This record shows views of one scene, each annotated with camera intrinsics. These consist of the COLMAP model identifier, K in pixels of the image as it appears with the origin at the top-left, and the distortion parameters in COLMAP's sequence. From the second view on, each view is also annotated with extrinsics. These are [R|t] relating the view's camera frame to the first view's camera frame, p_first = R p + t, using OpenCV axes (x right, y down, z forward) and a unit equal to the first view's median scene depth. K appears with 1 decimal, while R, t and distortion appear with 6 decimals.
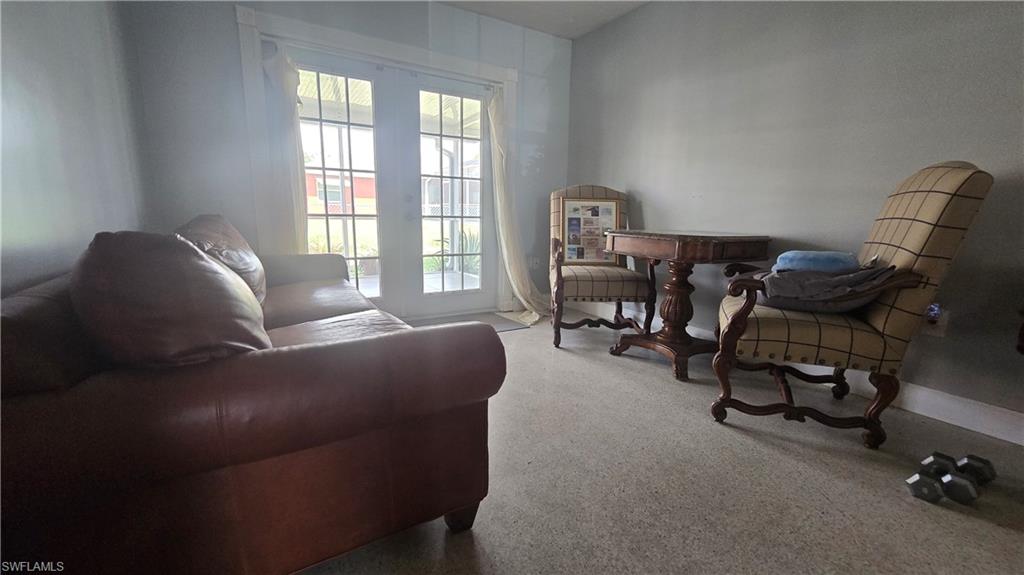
lens RADIAL K [[437.8, 0, 512.0], [0, 437.8, 287.5], [0, 0, 1]] dist [-0.000763, -0.000103]
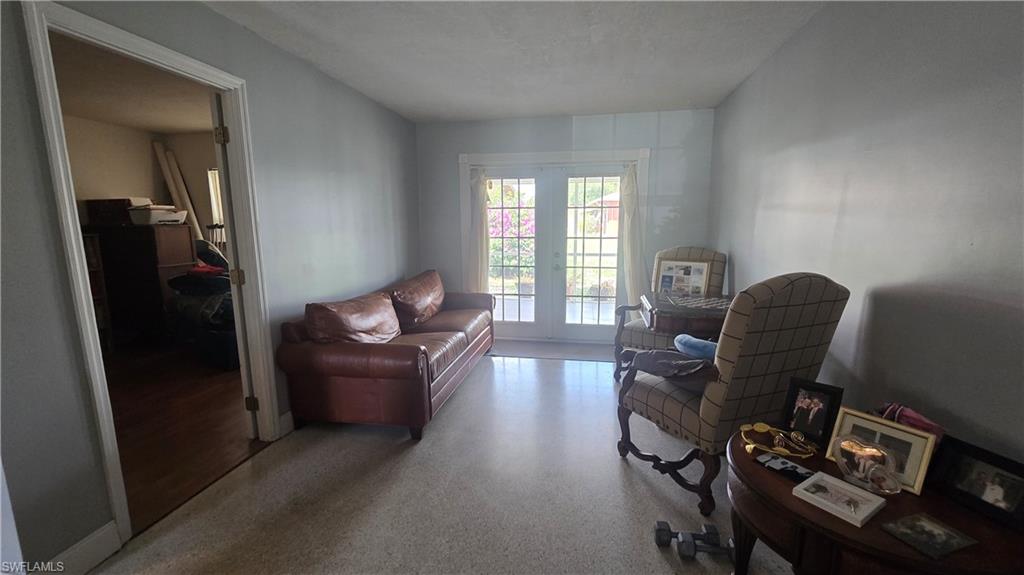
lens RADIAL K [[422.4, 0, 512.6], [0, 422.4, 295.8], [0, 0, 1]] dist [-0.007217, -0.000385]
pose [[0.730623, 0.092256, -0.676520, 0.599924], [-0.097384, 0.994780, 0.030485, -0.099973], [0.675801, 0.043609, 0.735793, -0.093427]]
